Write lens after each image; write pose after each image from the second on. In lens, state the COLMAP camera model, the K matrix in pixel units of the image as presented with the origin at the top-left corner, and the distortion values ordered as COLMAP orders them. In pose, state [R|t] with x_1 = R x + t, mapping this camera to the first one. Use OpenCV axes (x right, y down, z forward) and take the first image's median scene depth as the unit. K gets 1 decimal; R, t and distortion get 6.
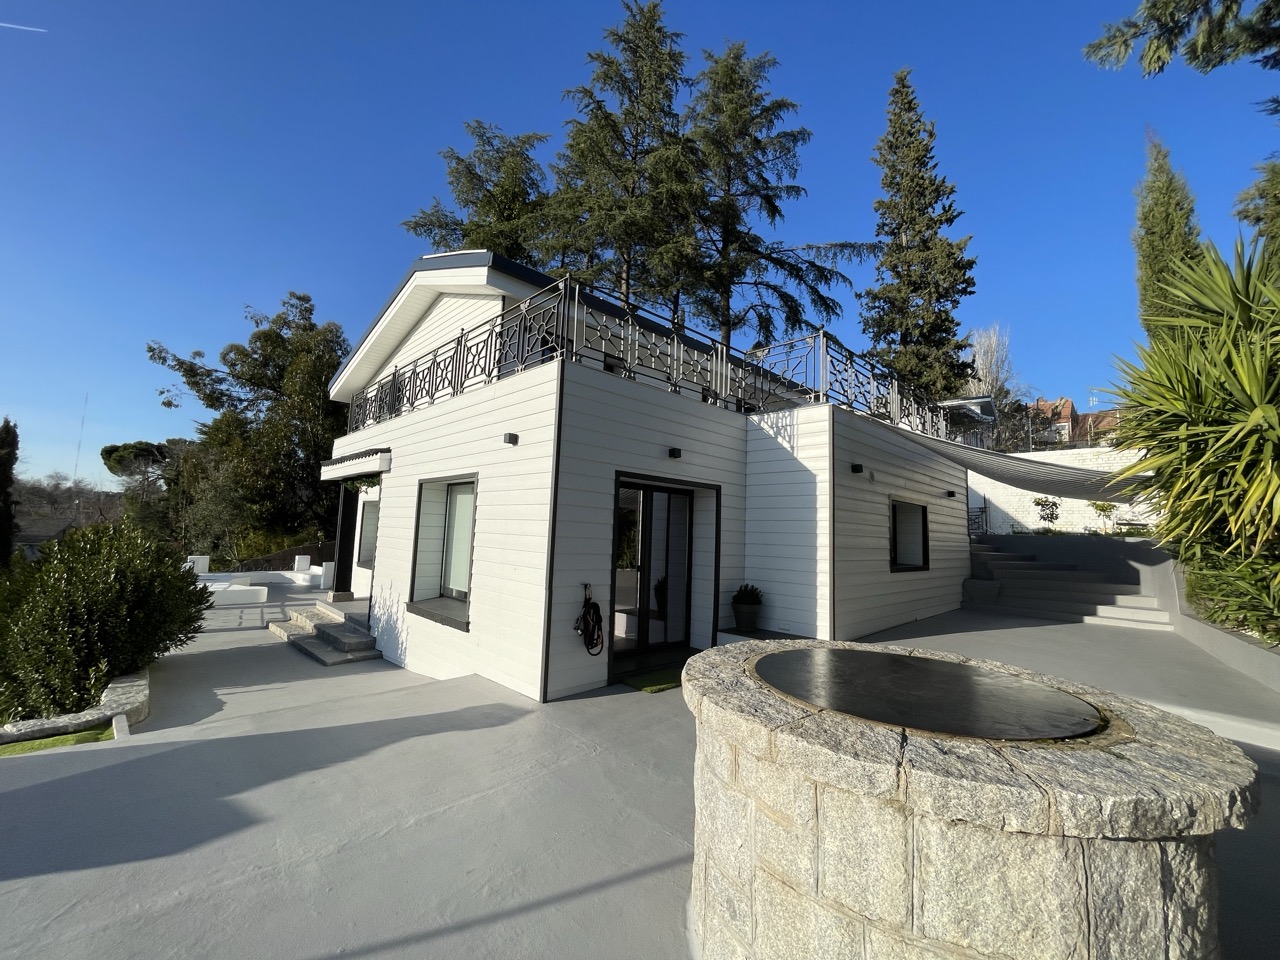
lens RADIAL K [[525.7, 0, 648.7], [0, 525.7, 480.5], [0, 0, 1]] dist [-0.008244, 0.000227]
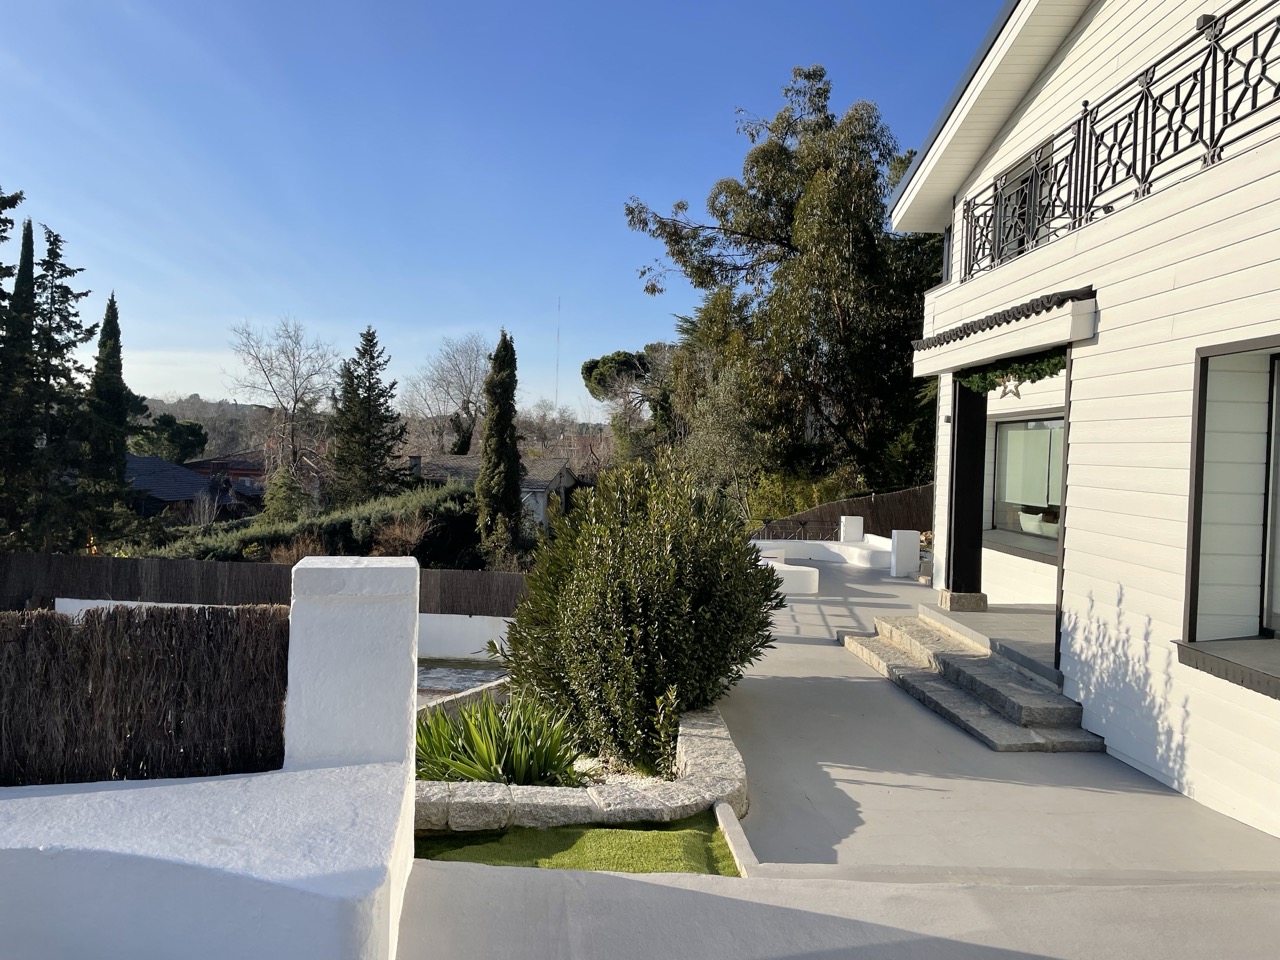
lens RADIAL K [[968.5, 0, 631.5], [0, 968.5, 482.6], [0, 0, 1]] dist [0.074425, -0.098091]
pose [[0.726542, 0.007731, -0.687078, -0.092190], [0.063495, 0.994903, 0.078336, 0.005664], [0.684182, -0.100541, 0.722348, 0.053315]]
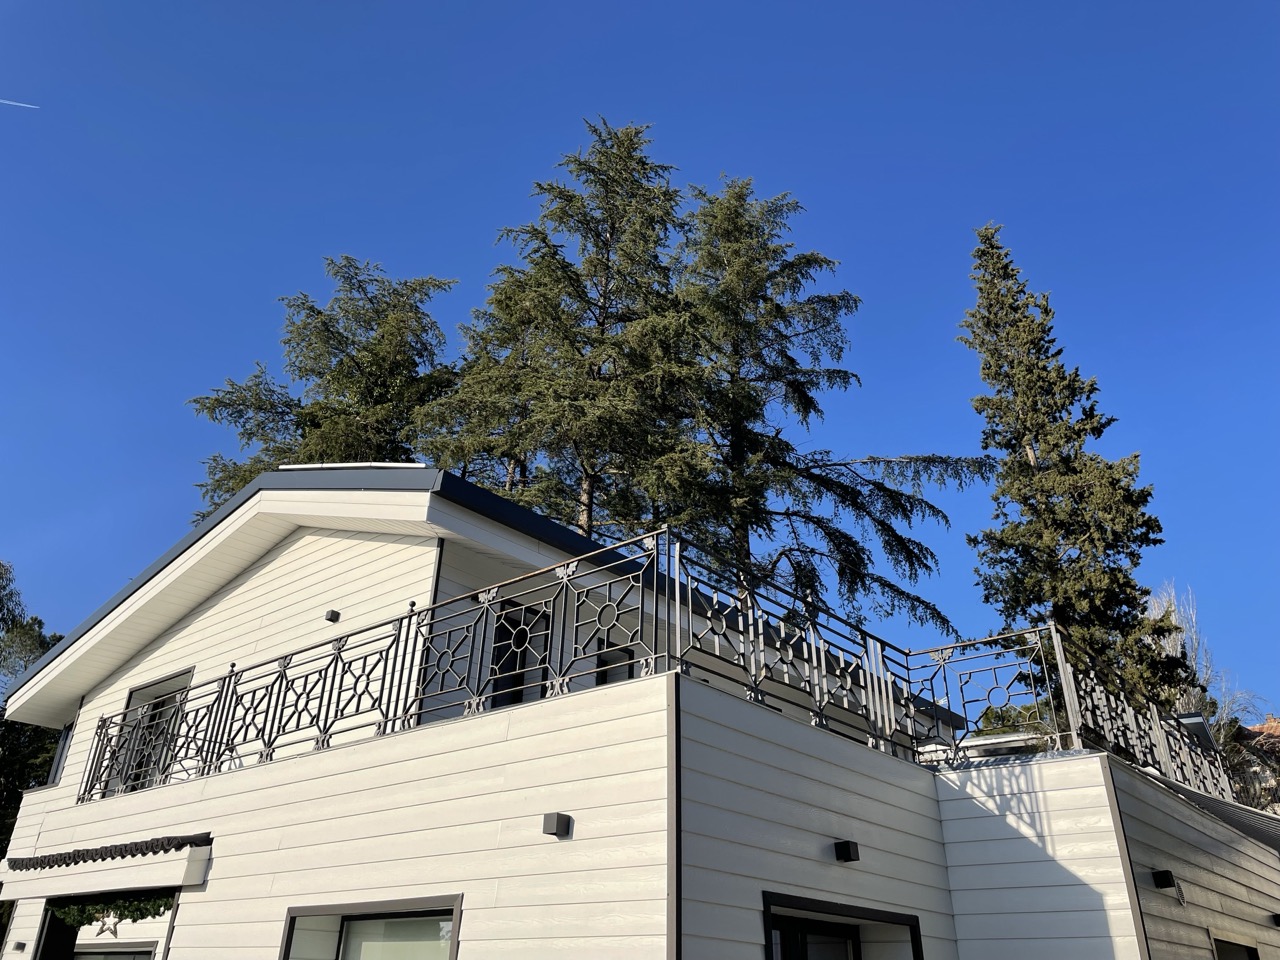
lens RADIAL K [[968.5, 0, 646.1], [0, 968.5, 451.8], [0, 0, 1]] dist [0.074425, -0.098091]
pose [[0.994611, 0.034184, 0.097877, -0.085276], [0.007525, 0.917786, -0.397003, -0.010249], [-0.103401, 0.395600, 0.912584, -0.009714]]
